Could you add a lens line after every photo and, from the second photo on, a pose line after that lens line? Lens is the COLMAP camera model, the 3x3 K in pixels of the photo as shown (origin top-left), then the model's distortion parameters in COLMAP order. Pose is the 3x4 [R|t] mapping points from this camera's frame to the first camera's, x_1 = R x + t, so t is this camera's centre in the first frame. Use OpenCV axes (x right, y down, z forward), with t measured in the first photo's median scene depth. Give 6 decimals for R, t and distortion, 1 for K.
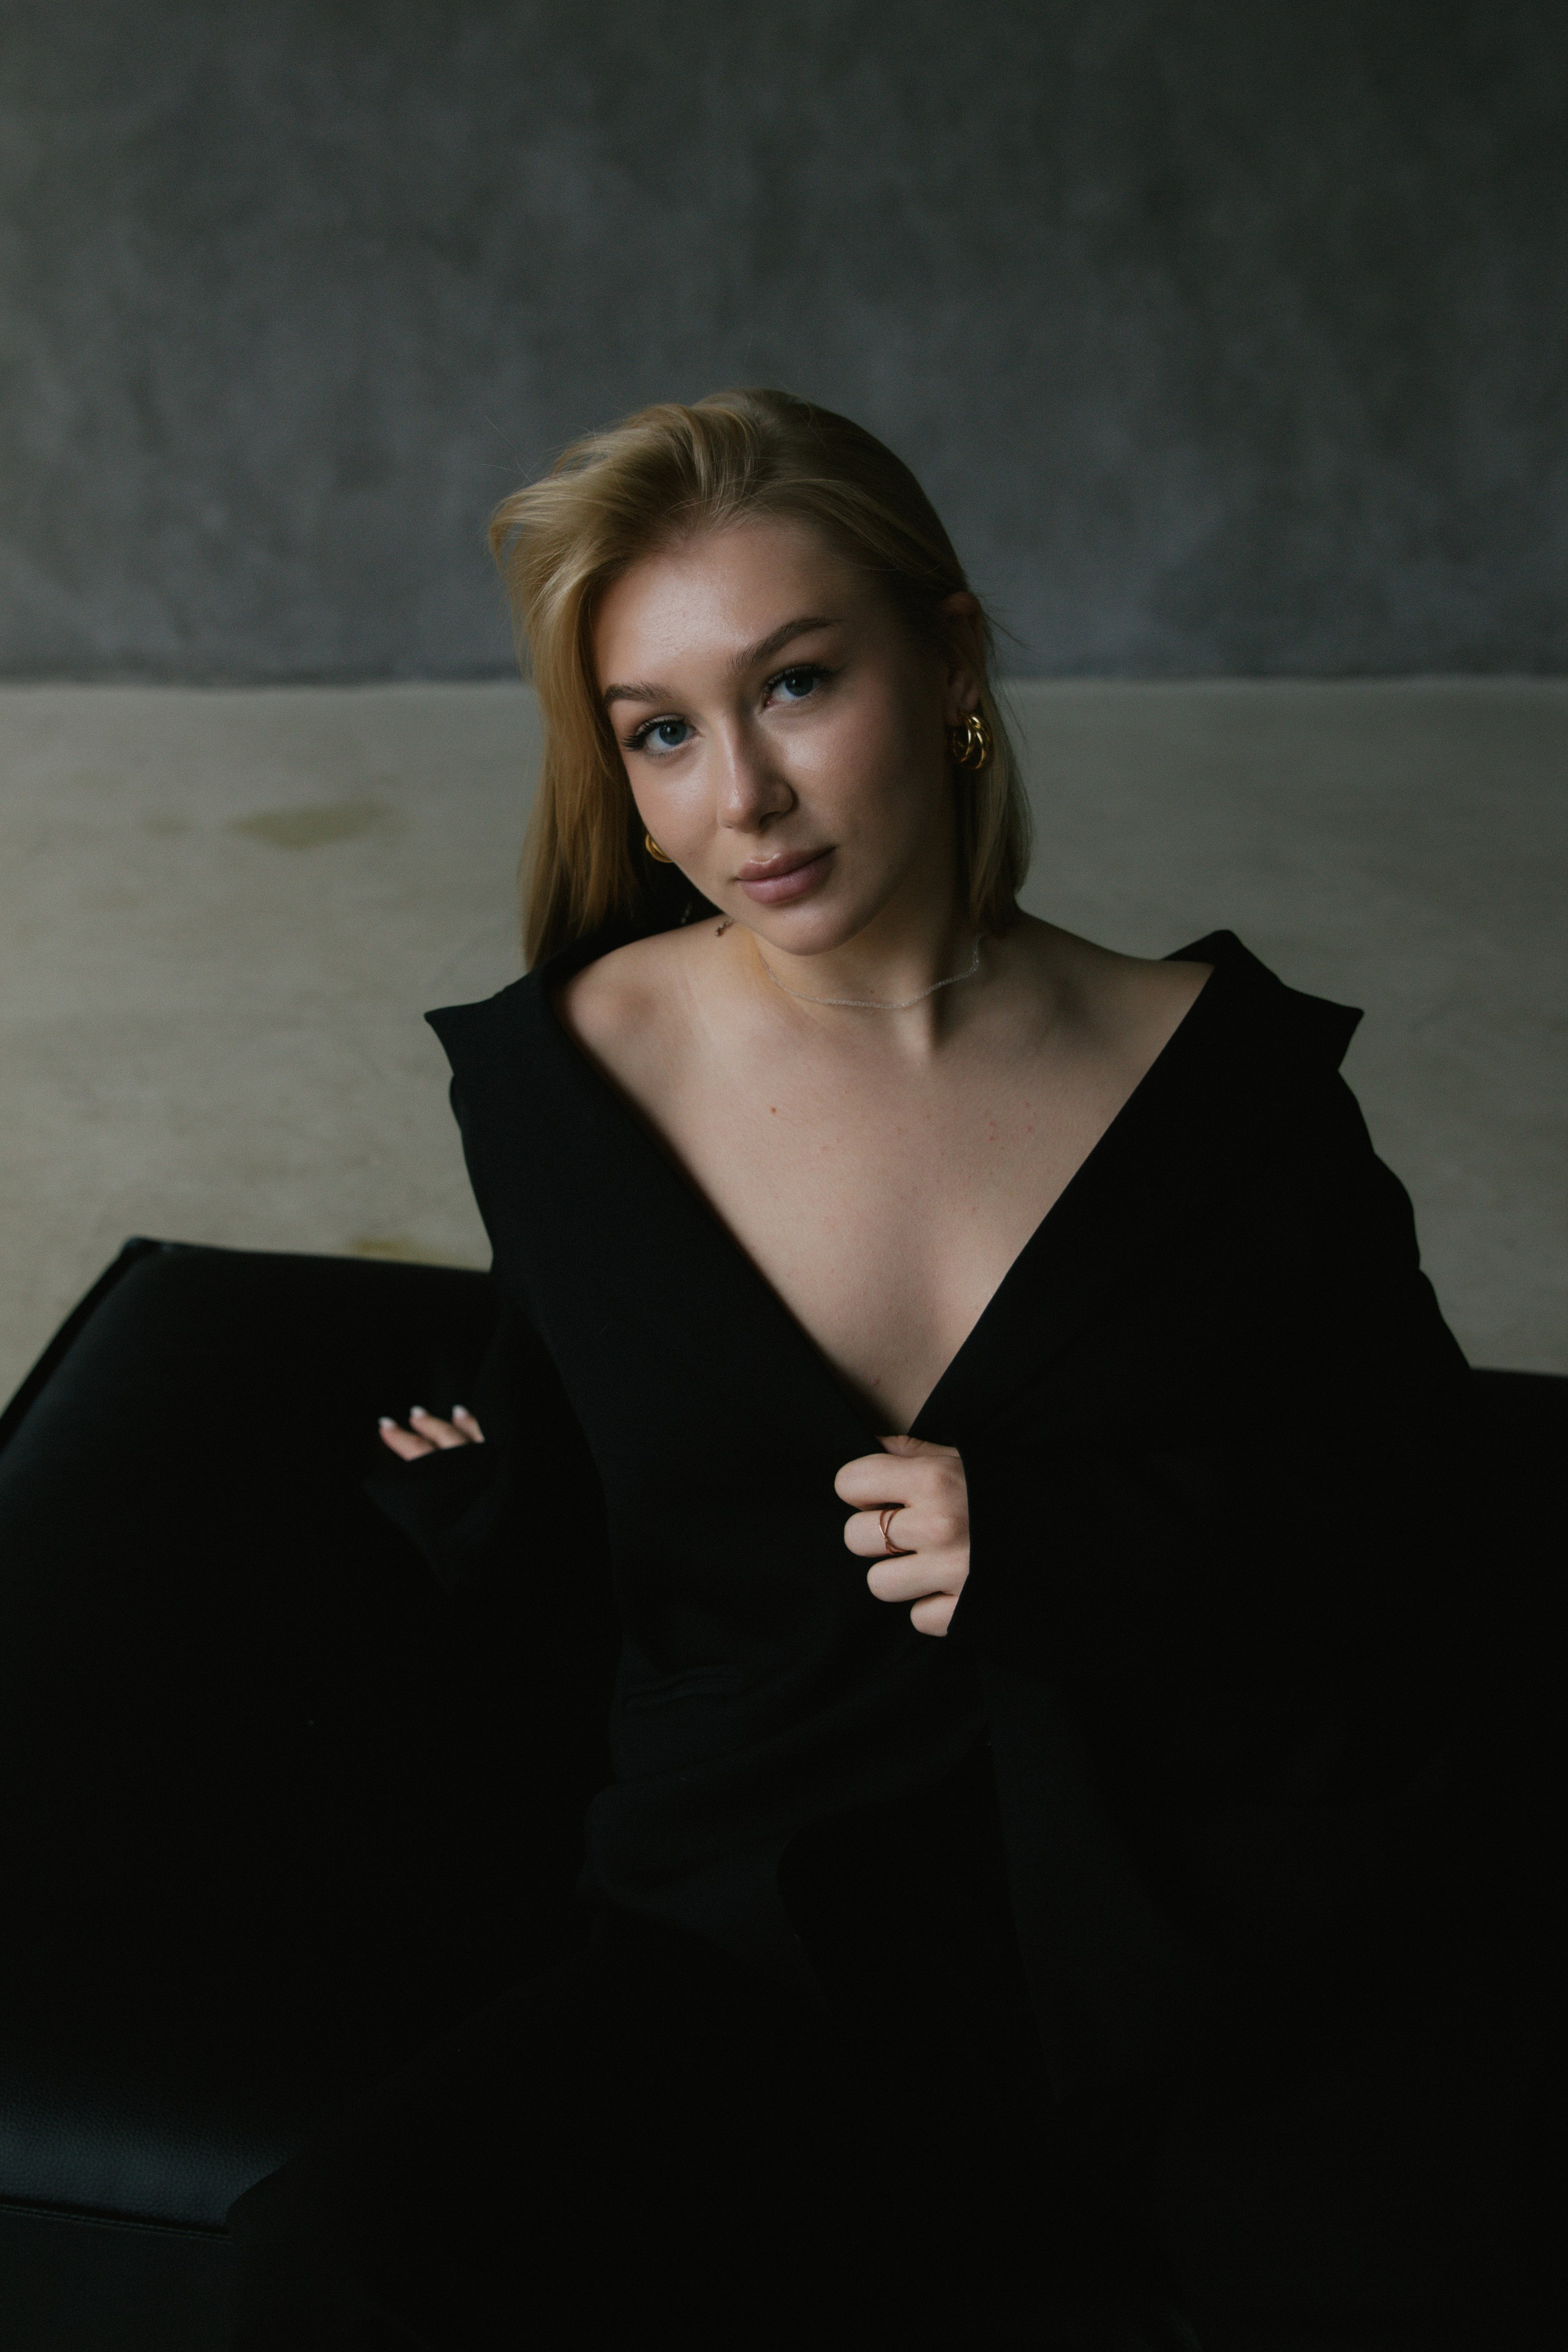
lens RADIAL K [[2999.3, 0, 775.6], [0, 2999.3, 1164.5], [0, 0, 1]] dist [-0.053888, 0.000000]
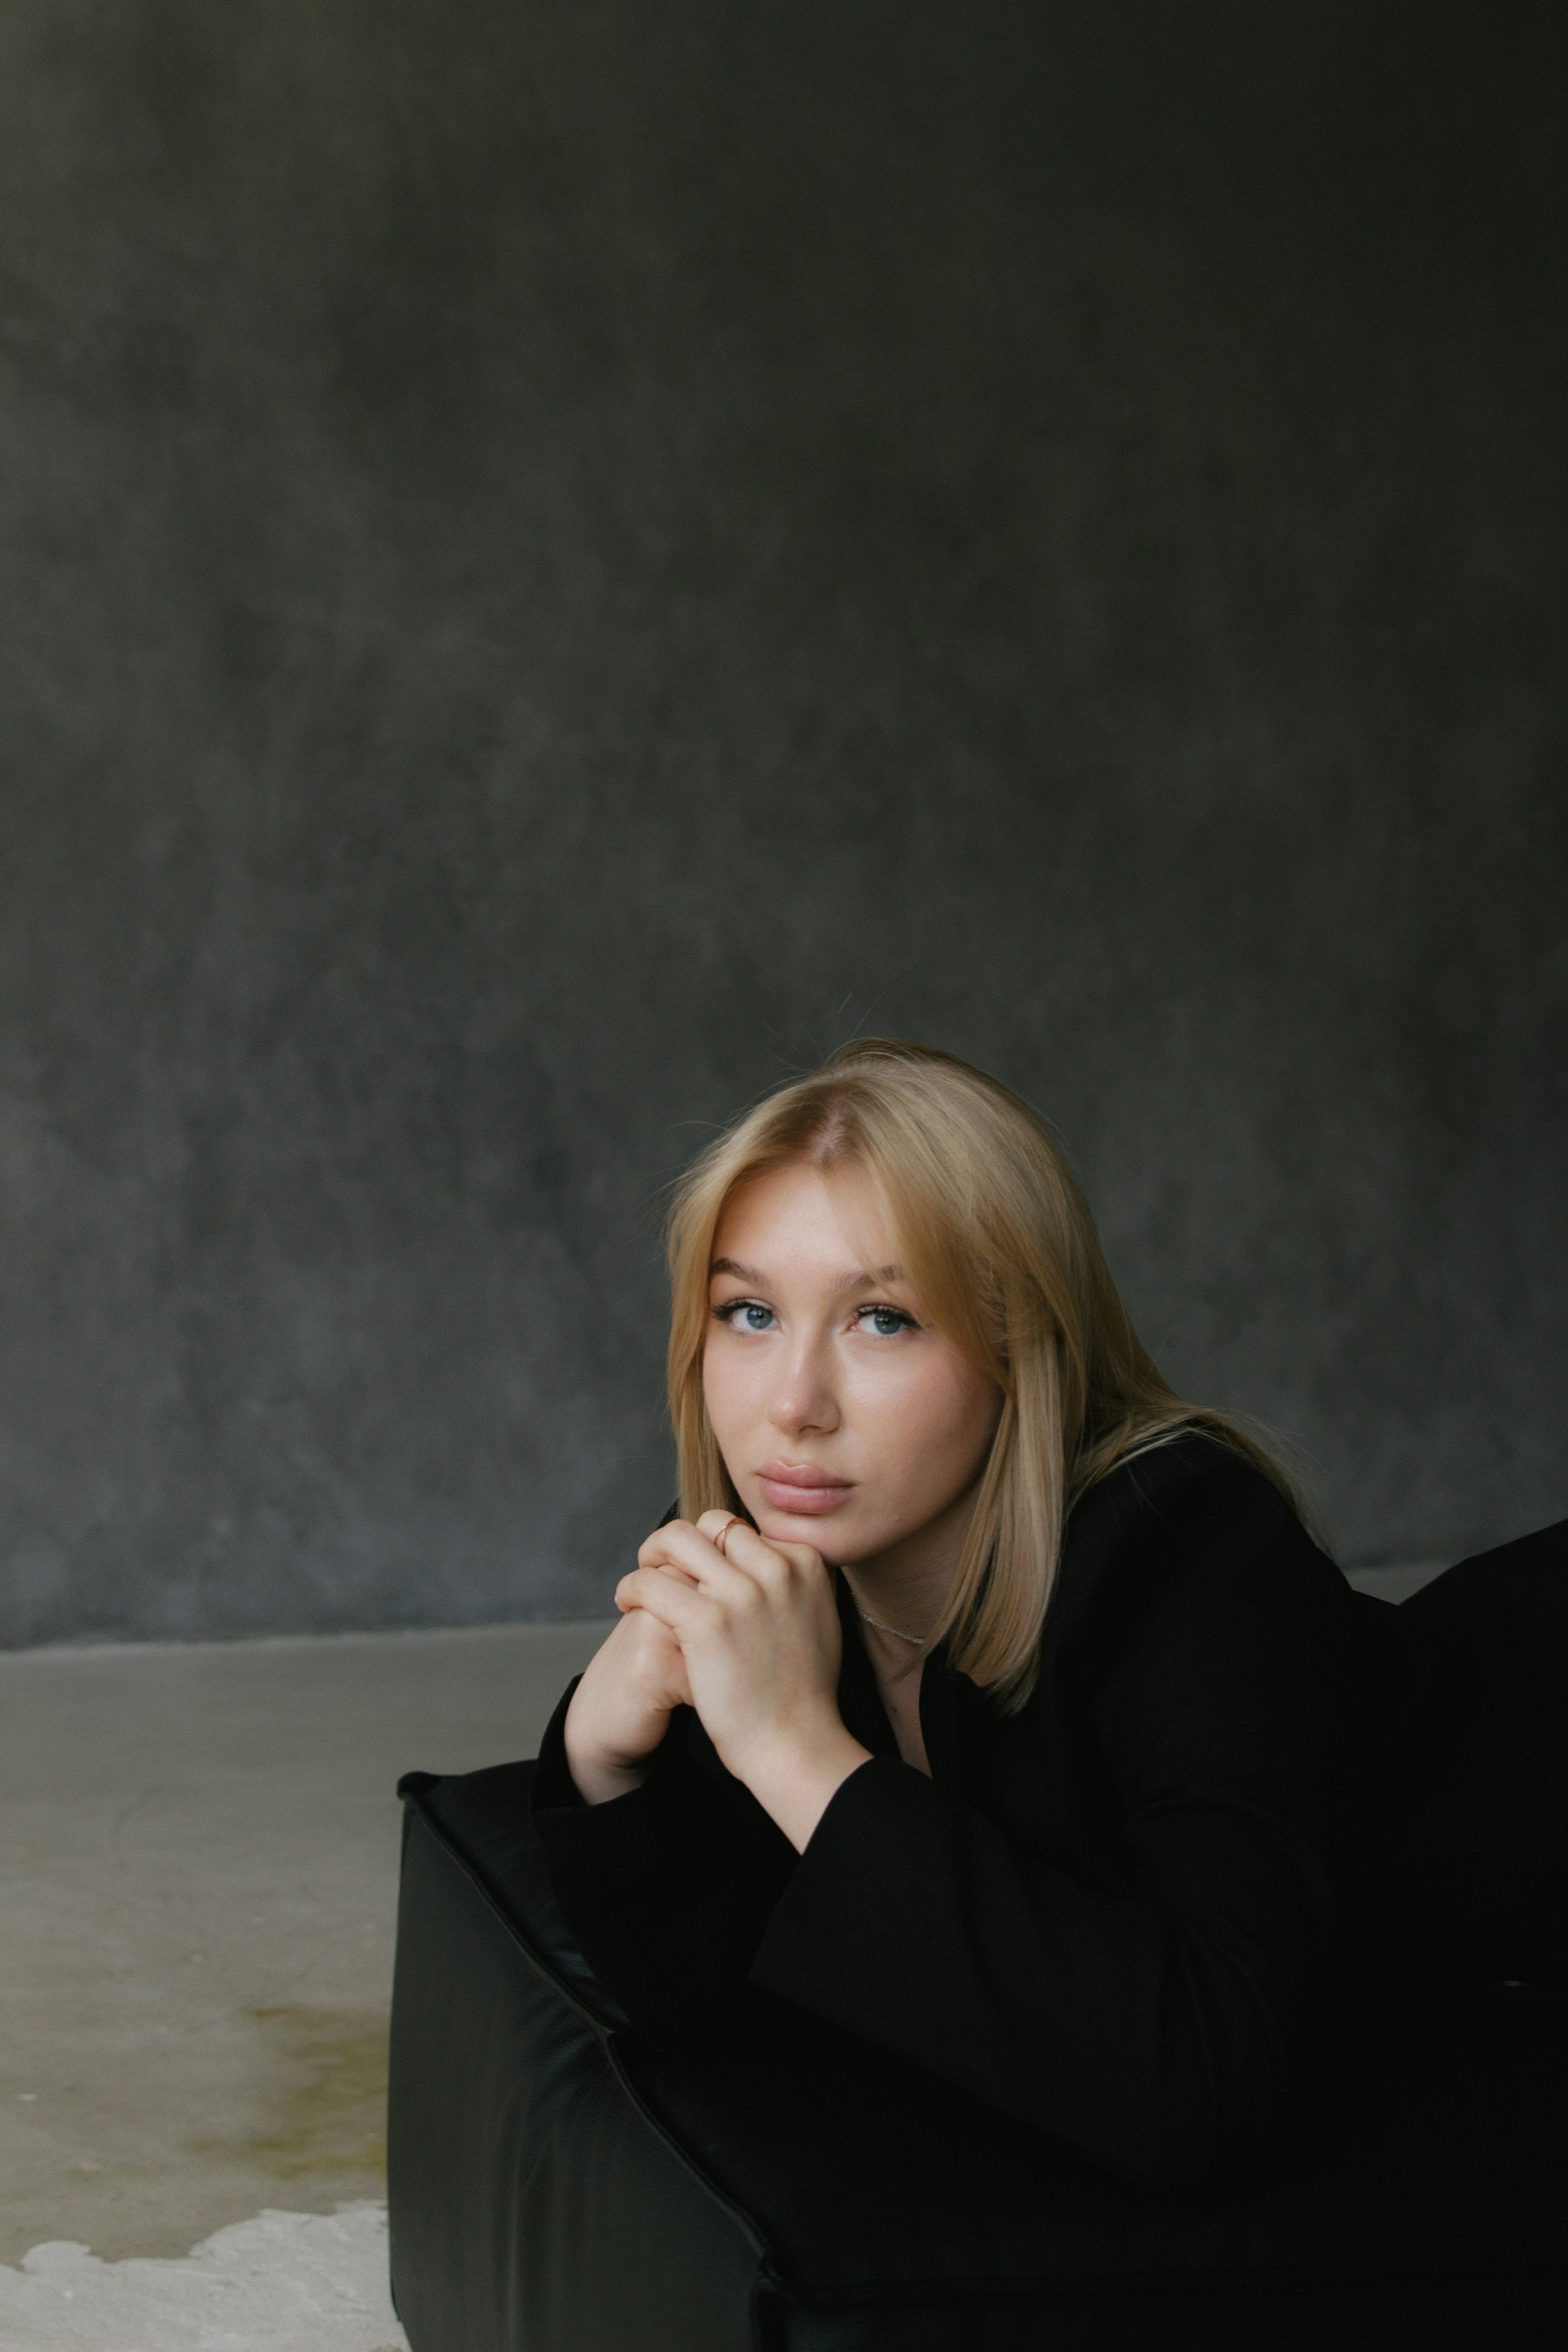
lens RADIAL K [[2999.3, 0, 772.7], [0, 2999.3, 1197.6], [0, 0, 1]] dist [-0.053888, 0.000000]
pose [[0.929935, -0.024536, 0.366904, -0.199688], [0.166036, 0.918288, -0.359416, 0.093633], [-0.328105, 0.395153, 0.858022, 0.042031]]
